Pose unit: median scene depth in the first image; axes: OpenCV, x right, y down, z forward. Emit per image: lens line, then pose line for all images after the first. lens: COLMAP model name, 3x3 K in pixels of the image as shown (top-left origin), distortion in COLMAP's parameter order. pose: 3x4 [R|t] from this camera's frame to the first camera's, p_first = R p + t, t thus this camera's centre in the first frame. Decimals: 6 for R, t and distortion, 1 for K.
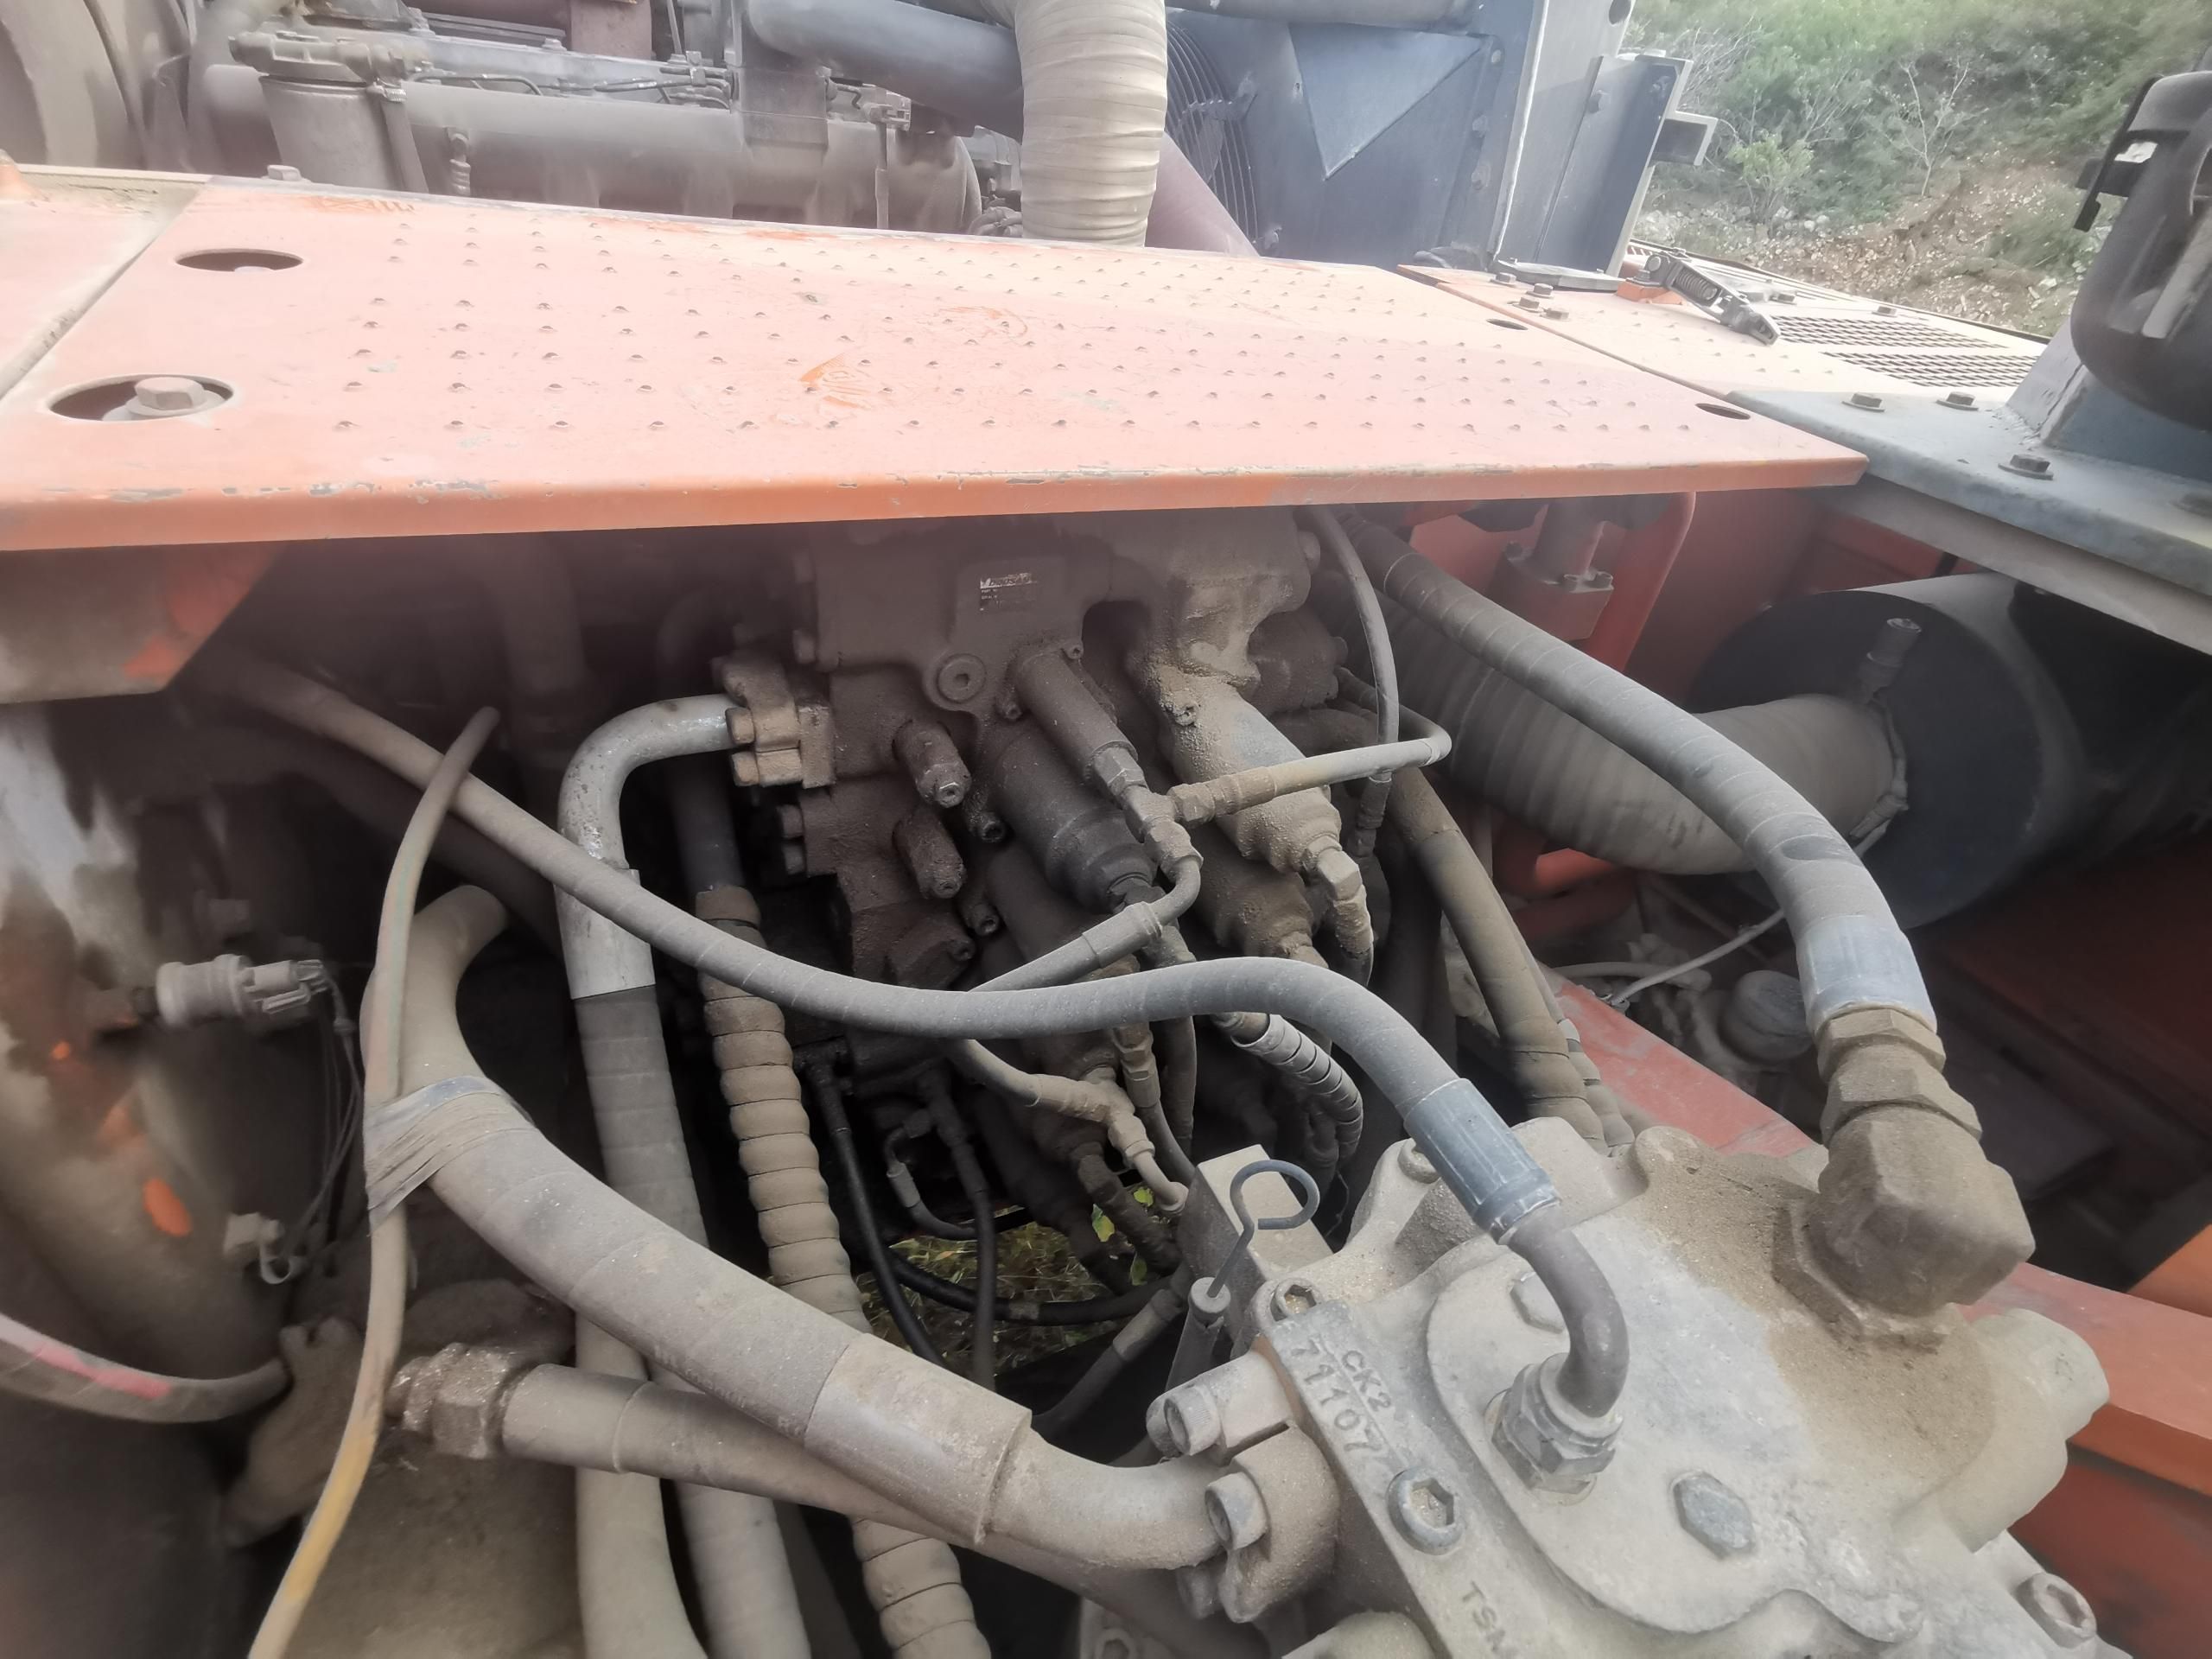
lens RADIAL K [[1023.1, 0, 1060.3], [0, 1023.1, 851.2], [0, 0, 1]] dist [-0.035813, 0.032616]
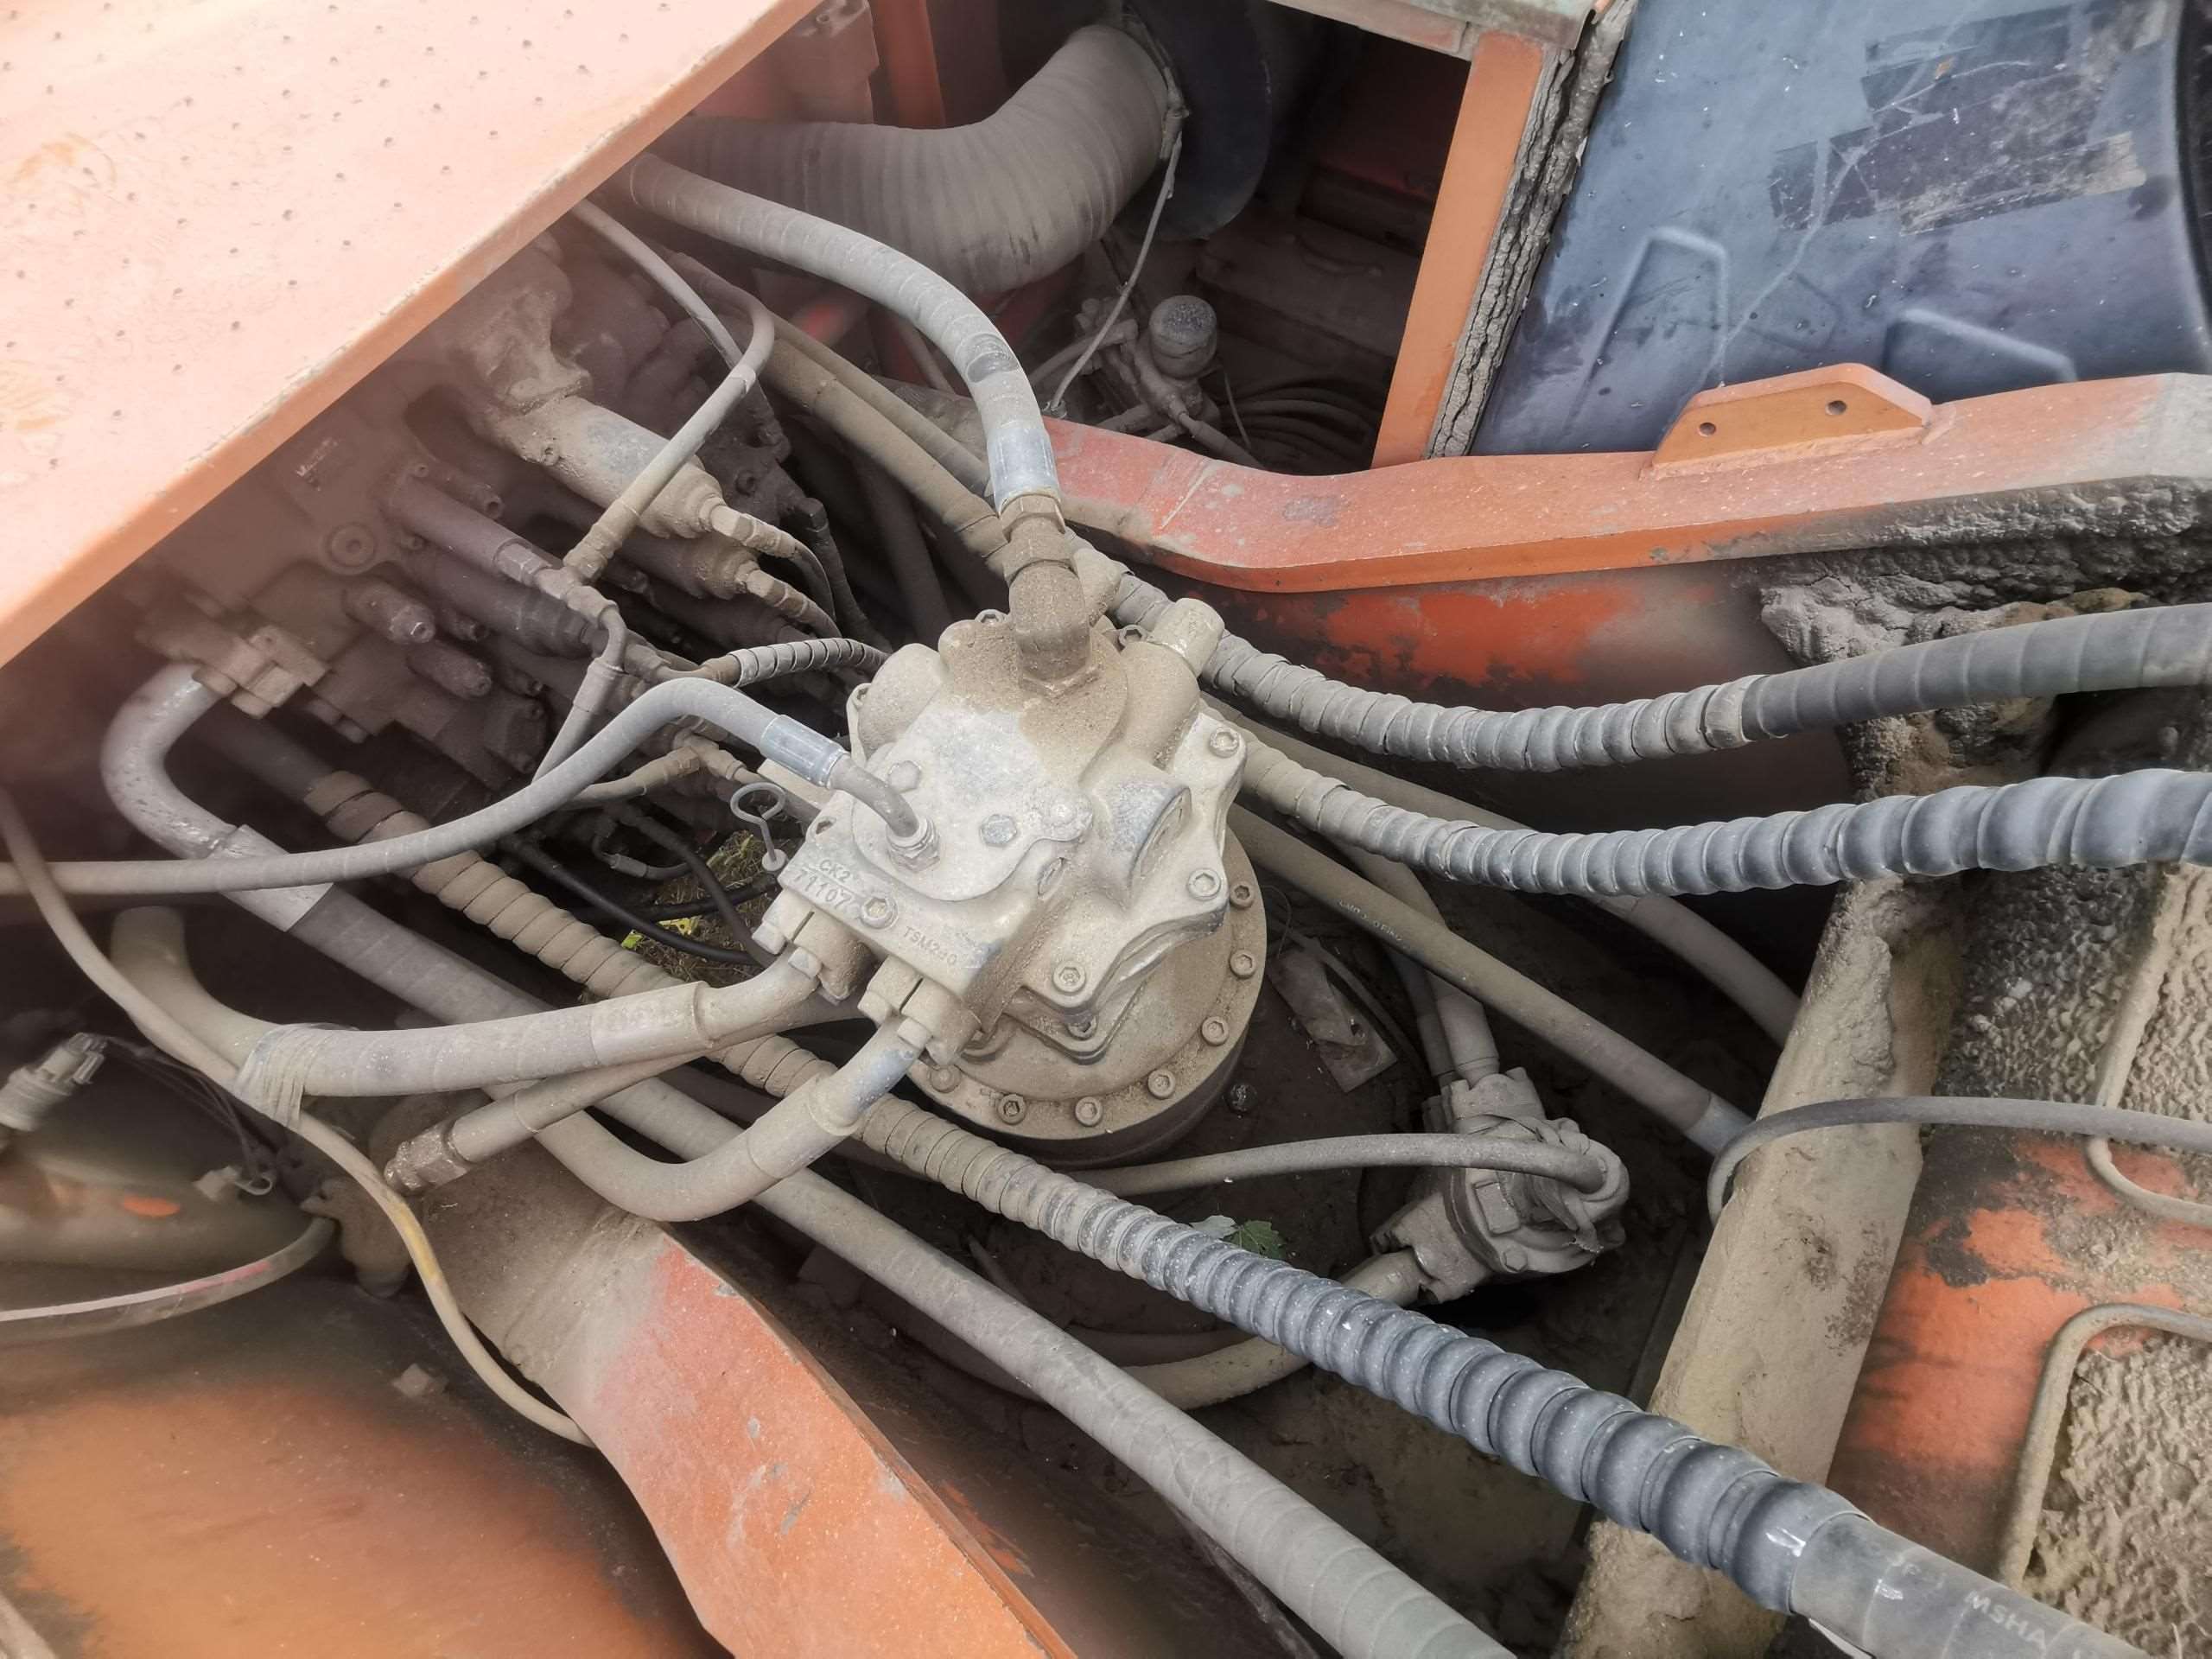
lens RADIAL K [[1023.1, 0, 1060.3], [0, 1023.1, 851.2], [0, 0, 1]] dist [-0.035813, 0.032616]
pose [[0.823664, -0.560934, 0.083249, 0.299561], [0.443181, 0.728323, 0.522624, -0.177783], [-0.353790, -0.393573, 0.848489, -0.425418]]
